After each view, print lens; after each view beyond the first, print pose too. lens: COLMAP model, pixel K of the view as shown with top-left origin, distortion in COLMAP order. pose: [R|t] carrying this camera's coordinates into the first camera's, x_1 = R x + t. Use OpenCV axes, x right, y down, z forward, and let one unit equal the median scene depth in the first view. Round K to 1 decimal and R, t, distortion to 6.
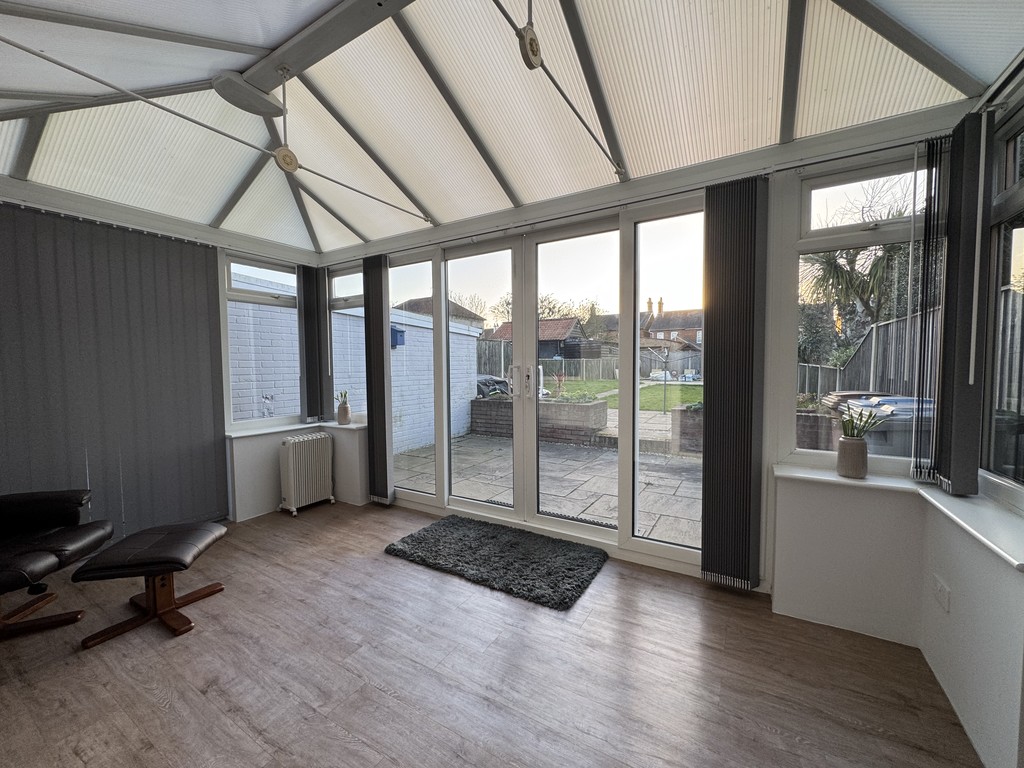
lens RADIAL K [[410.2, 0, 512.0], [0, 410.2, 384.0], [0, 0, 1]] dist [-0.001185, -0.000142]
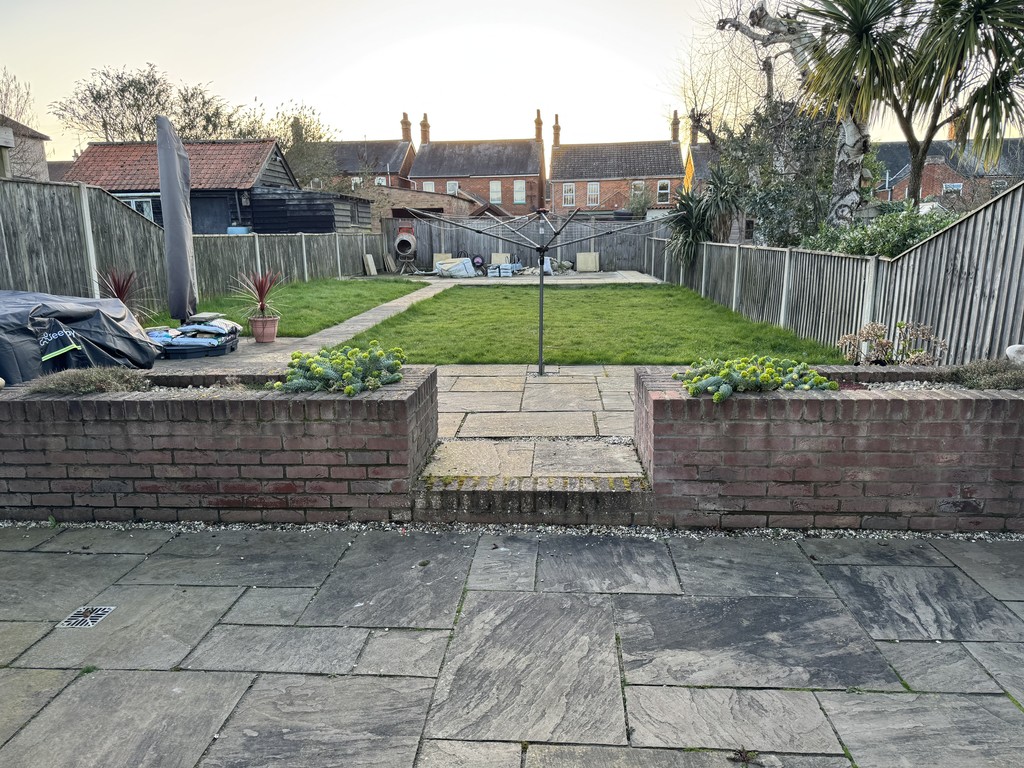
lens RADIAL K [[734.2, 0, 512.0], [0, 734.2, 384.0], [0, 0, 1]] dist [0.007110, -0.003433]
pose [[0.889914, -0.093474, 0.446448, 0.003888], [0.027371, 0.987957, 0.152291, -0.011944], [-0.455307, -0.123306, 0.881755, 0.133411]]
